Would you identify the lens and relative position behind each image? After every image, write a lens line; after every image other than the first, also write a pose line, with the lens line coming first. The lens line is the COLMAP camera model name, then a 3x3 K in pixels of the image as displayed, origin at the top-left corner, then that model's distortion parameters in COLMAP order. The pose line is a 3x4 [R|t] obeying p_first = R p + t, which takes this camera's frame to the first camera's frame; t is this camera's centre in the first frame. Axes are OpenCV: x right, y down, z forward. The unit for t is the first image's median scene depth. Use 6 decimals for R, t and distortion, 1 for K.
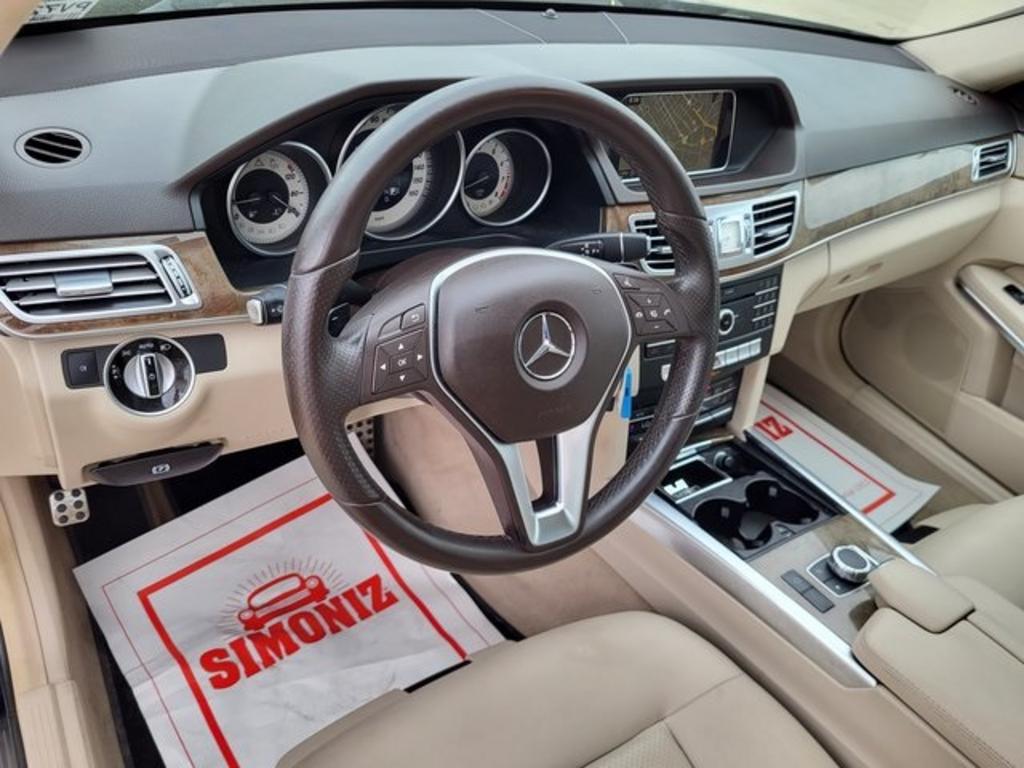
lens RADIAL K [[794.7, 0, 512.0], [0, 794.7, 384.0], [0, 0, 1]] dist [0.017528, 0.002491]
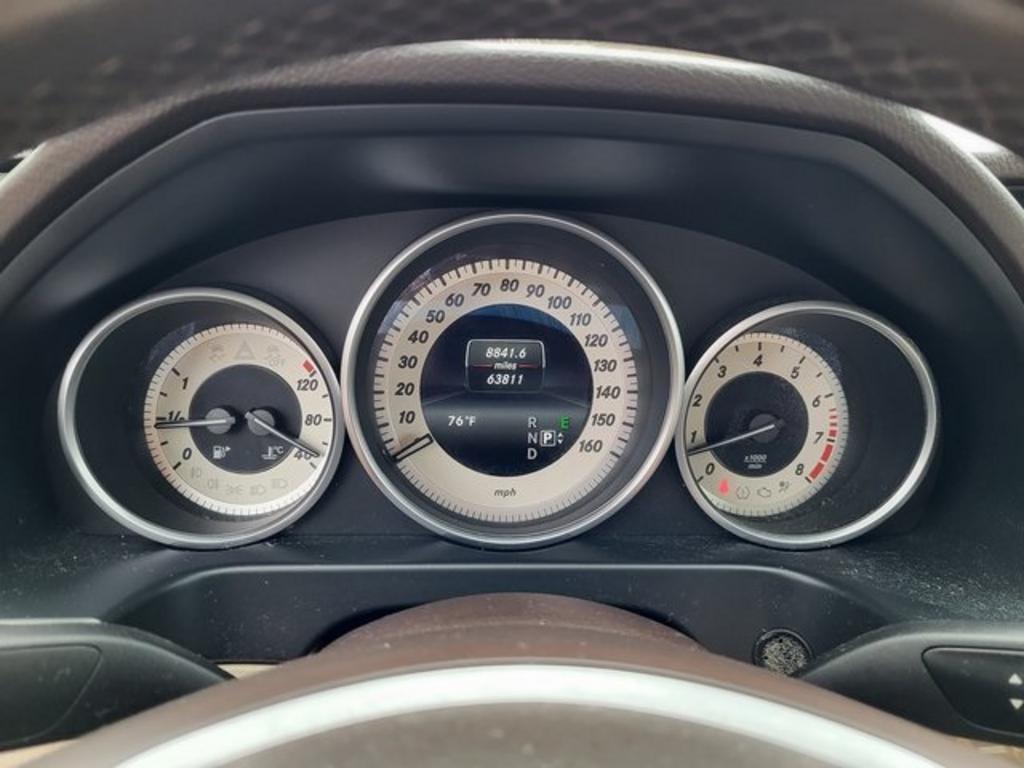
lens RADIAL K [[794.7, 0, 512.0], [0, 794.7, 384.0], [0, 0, 1]] dist [0.017528, 0.002491]
pose [[0.870759, 0.047590, -0.489402, 0.051421], [-0.207000, 0.938290, -0.277061, -0.122554], [0.446016, 0.342560, 0.826875, 0.526089]]
